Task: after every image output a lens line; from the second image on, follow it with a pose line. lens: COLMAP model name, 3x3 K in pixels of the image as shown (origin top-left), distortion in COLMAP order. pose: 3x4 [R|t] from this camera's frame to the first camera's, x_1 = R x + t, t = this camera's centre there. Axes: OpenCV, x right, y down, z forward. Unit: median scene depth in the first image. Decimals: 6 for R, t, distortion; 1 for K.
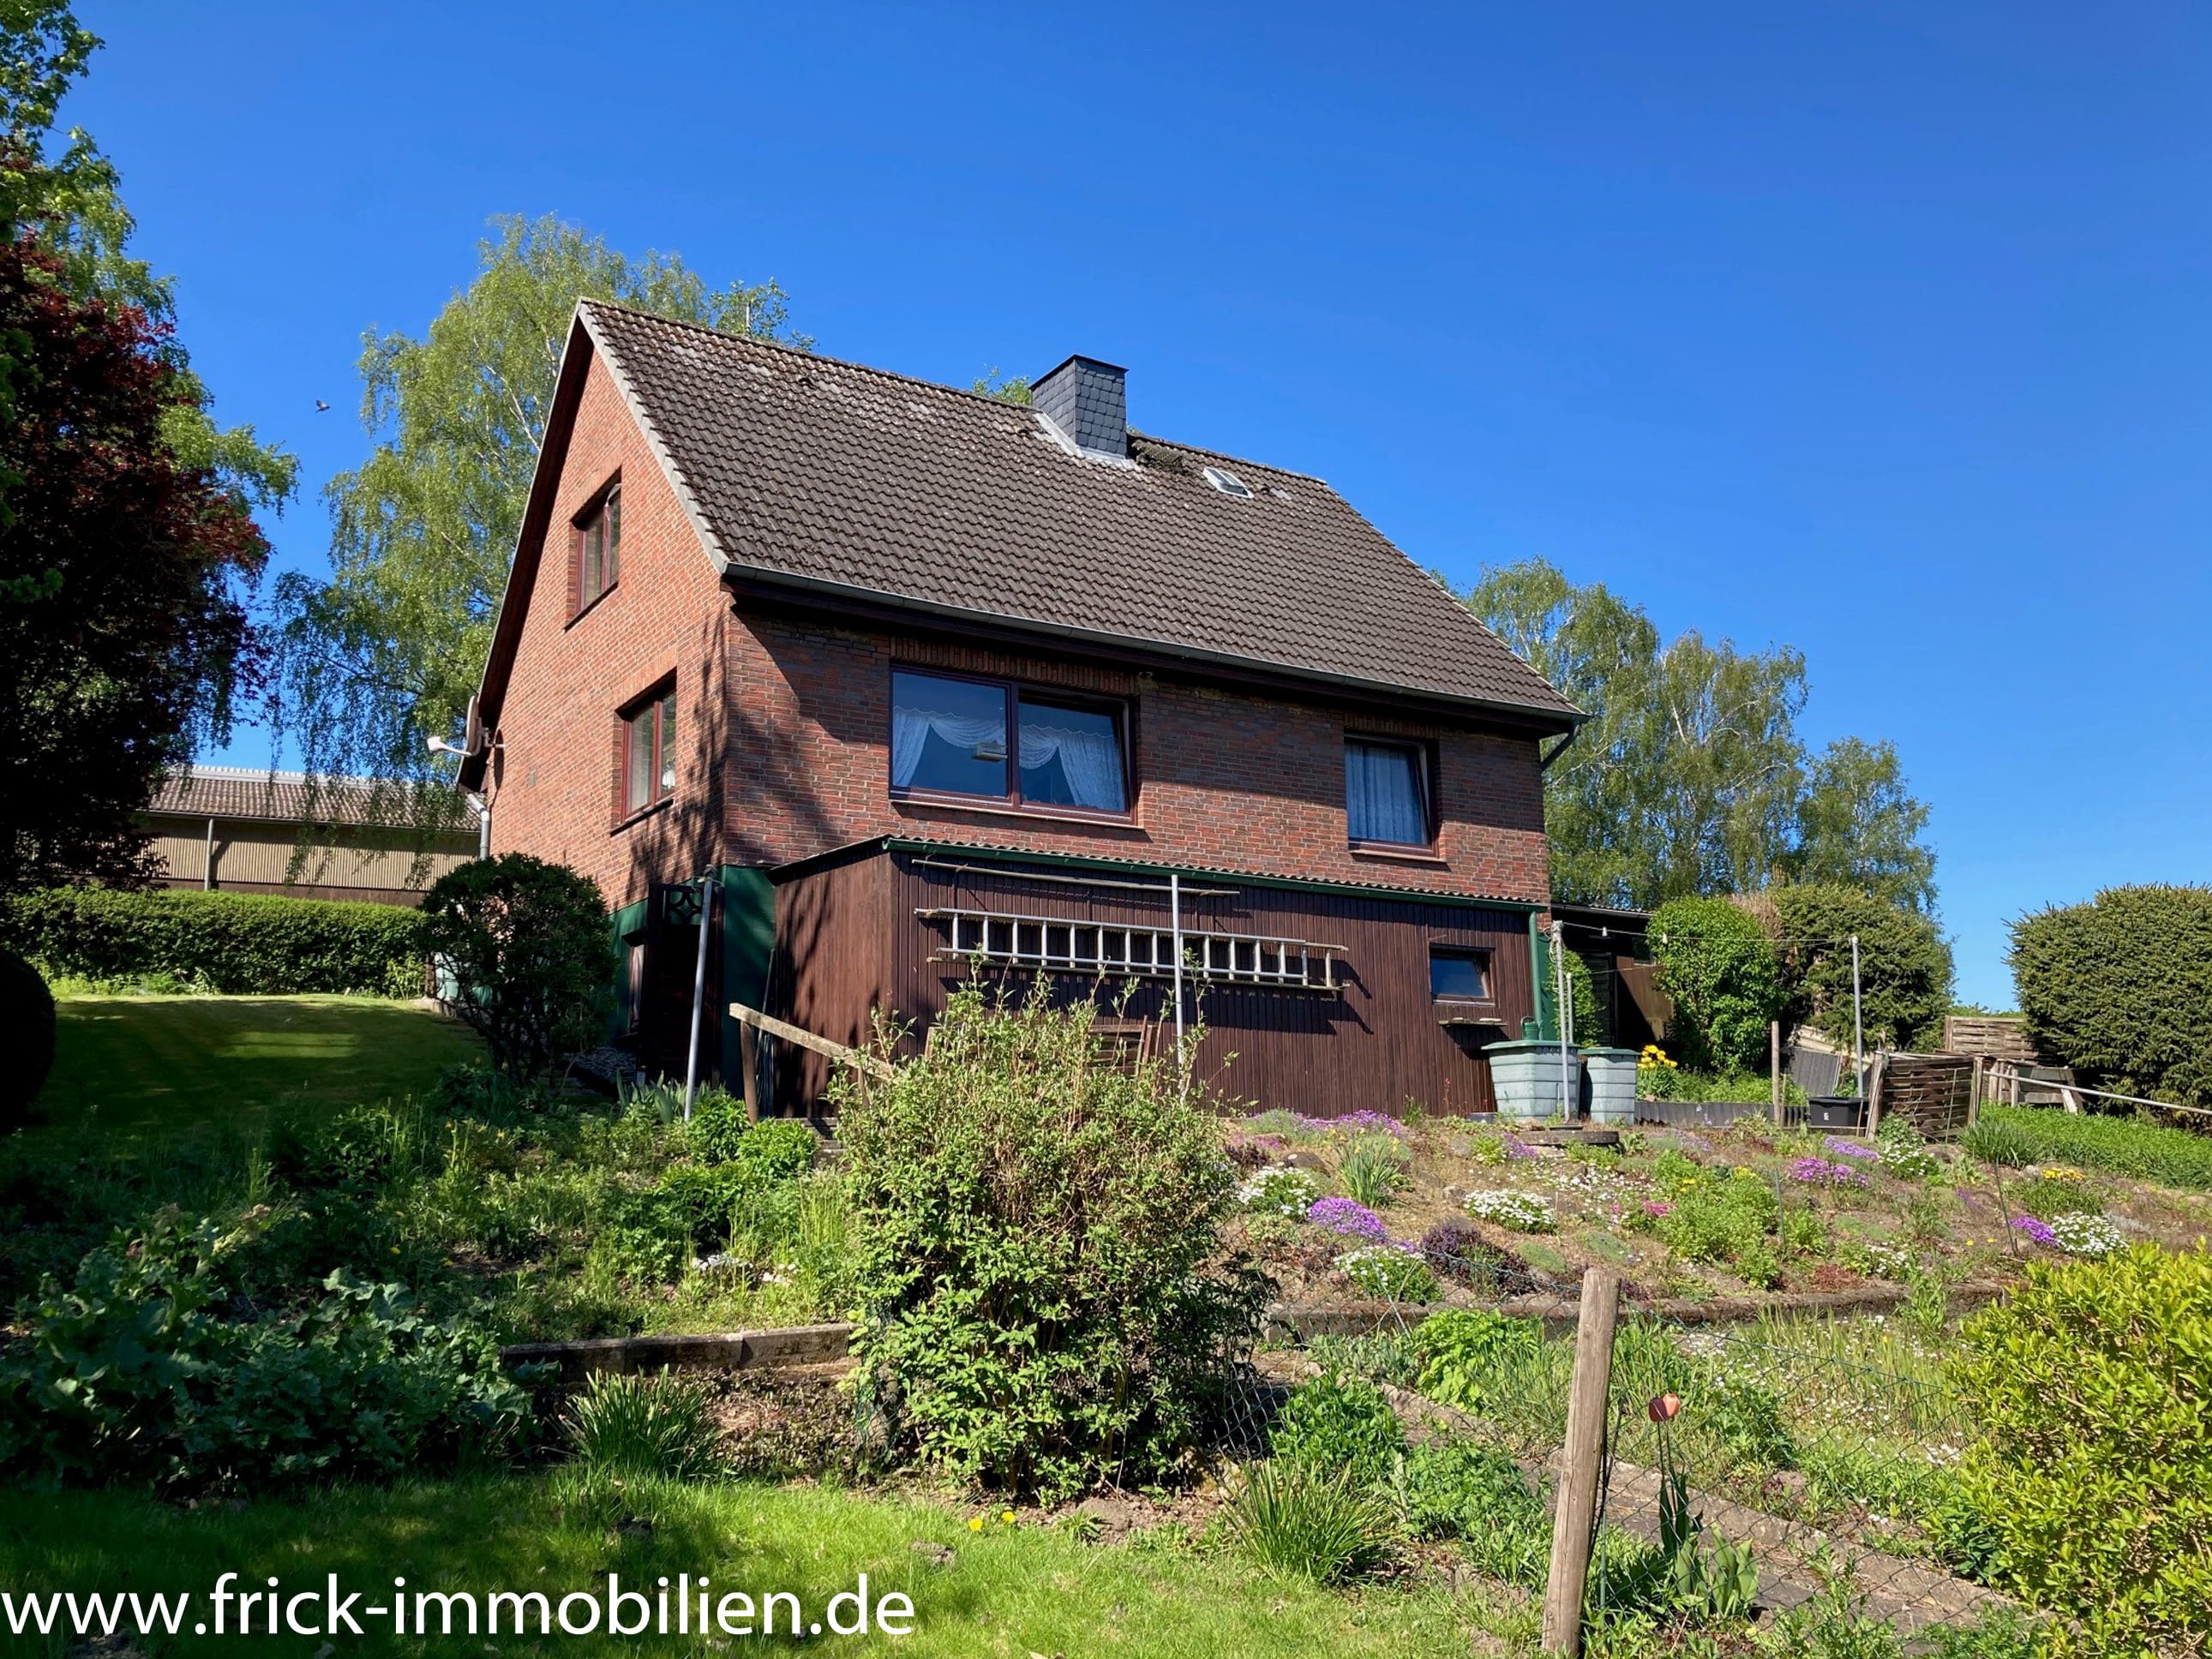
lens RADIAL K [[1978.5, 0, 1106.0], [0, 1978.5, 829.5], [0, 0, 1]] dist [-0.011094, 0.013993]
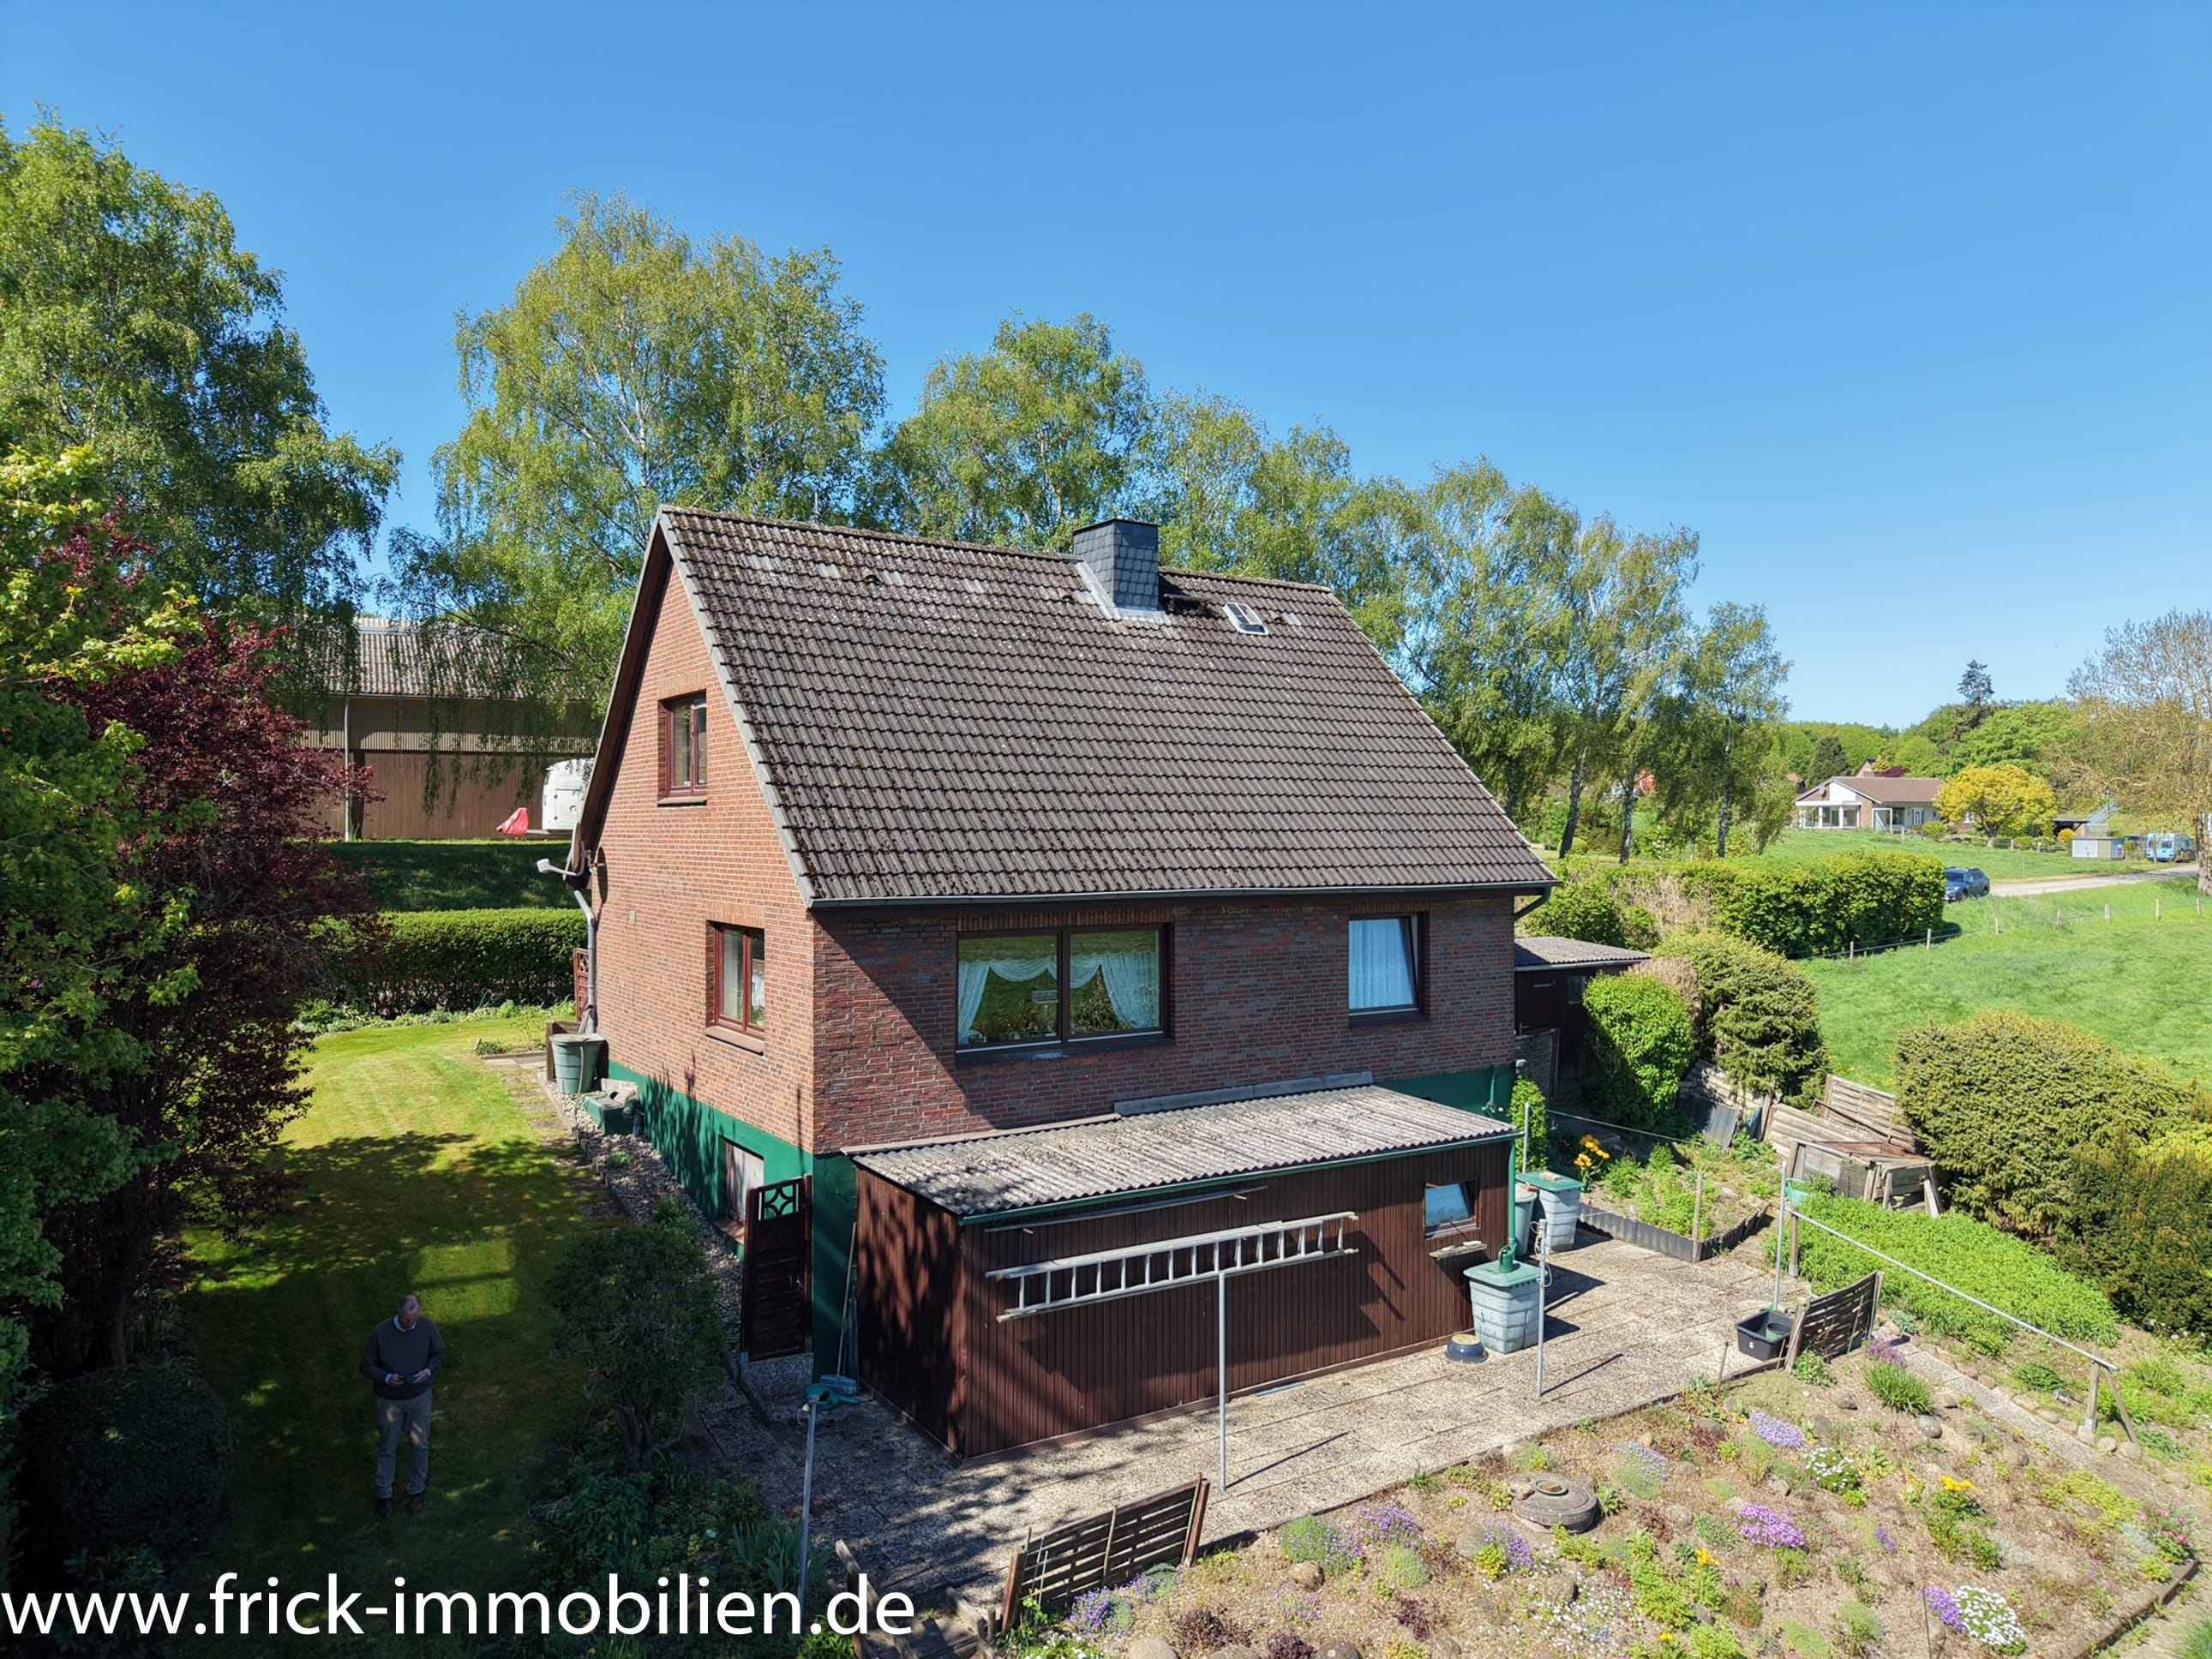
lens RADIAL K [[1591.6, 0, 1106.0], [0, 1591.6, 829.5], [0, 0, 1]] dist [-0.009636, -0.007465]
pose [[0.999646, 0.019892, 0.017686, -0.032918], [-0.023098, 0.978489, 0.205003, -0.254143], [-0.013228, -0.205339, 0.978601, 0.104214]]
